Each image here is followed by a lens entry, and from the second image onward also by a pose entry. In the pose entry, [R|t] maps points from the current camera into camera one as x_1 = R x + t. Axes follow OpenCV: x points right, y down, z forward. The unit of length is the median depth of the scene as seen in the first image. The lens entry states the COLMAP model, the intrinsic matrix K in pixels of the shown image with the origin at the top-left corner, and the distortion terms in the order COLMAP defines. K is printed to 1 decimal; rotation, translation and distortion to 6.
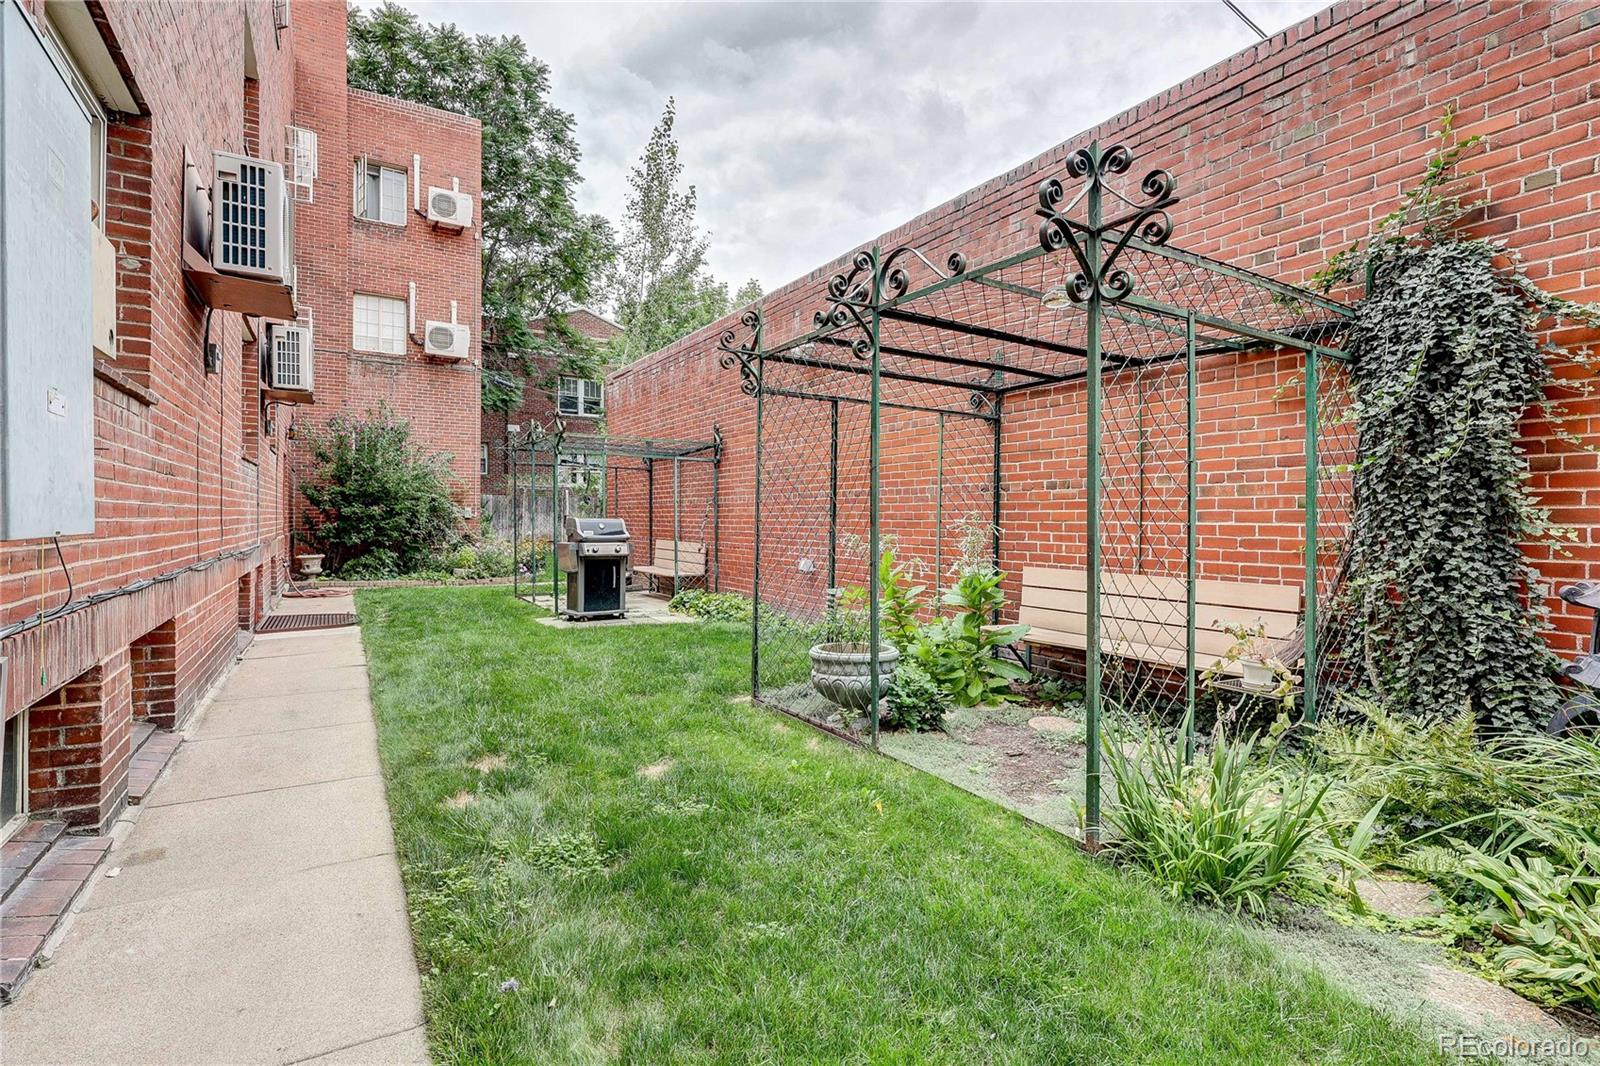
lens RADIAL K [[748.8, 0, 804.9], [0, 748.8, 527.4], [0, 0, 1]] dist [-0.001132, 0.000105]
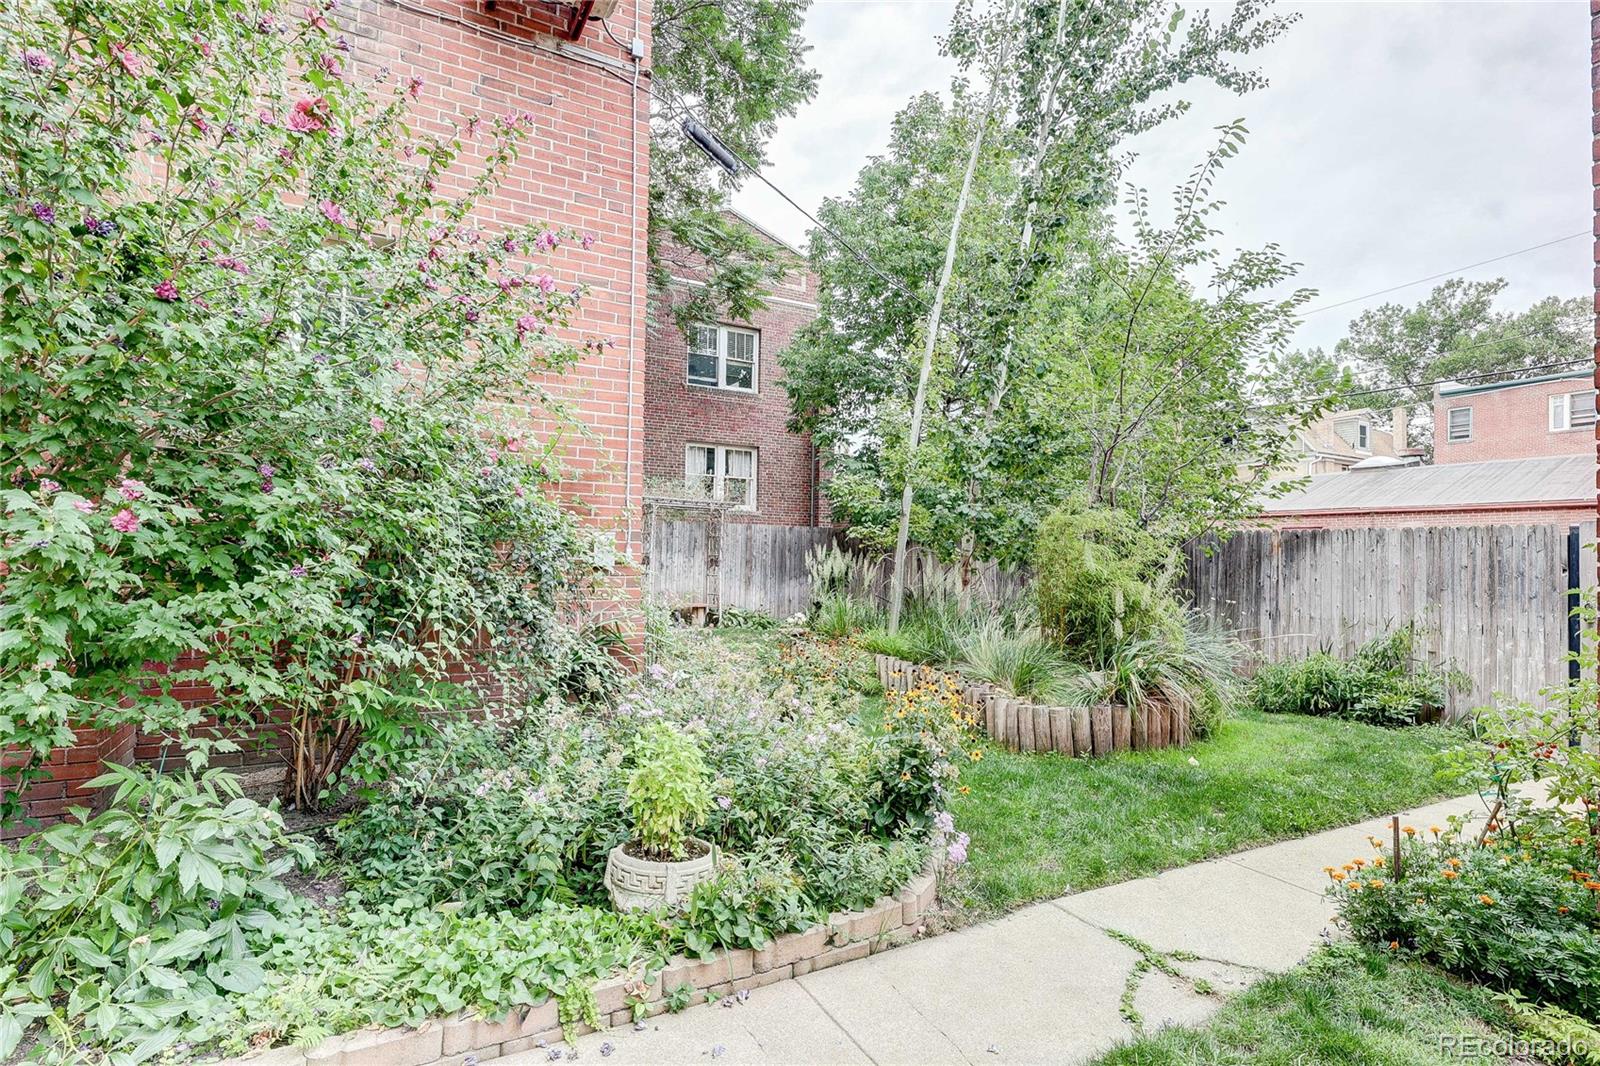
lens RADIAL K [[748.8, 0, 804.9], [0, 748.8, 527.4], [0, 0, 1]] dist [-0.001132, 0.000105]
pose [[0.999241, -0.004882, -0.038652, -0.307557], [0.002779, 0.998521, -0.054295, -0.010217], [0.038860, 0.054146, 0.997777, 0.607106]]
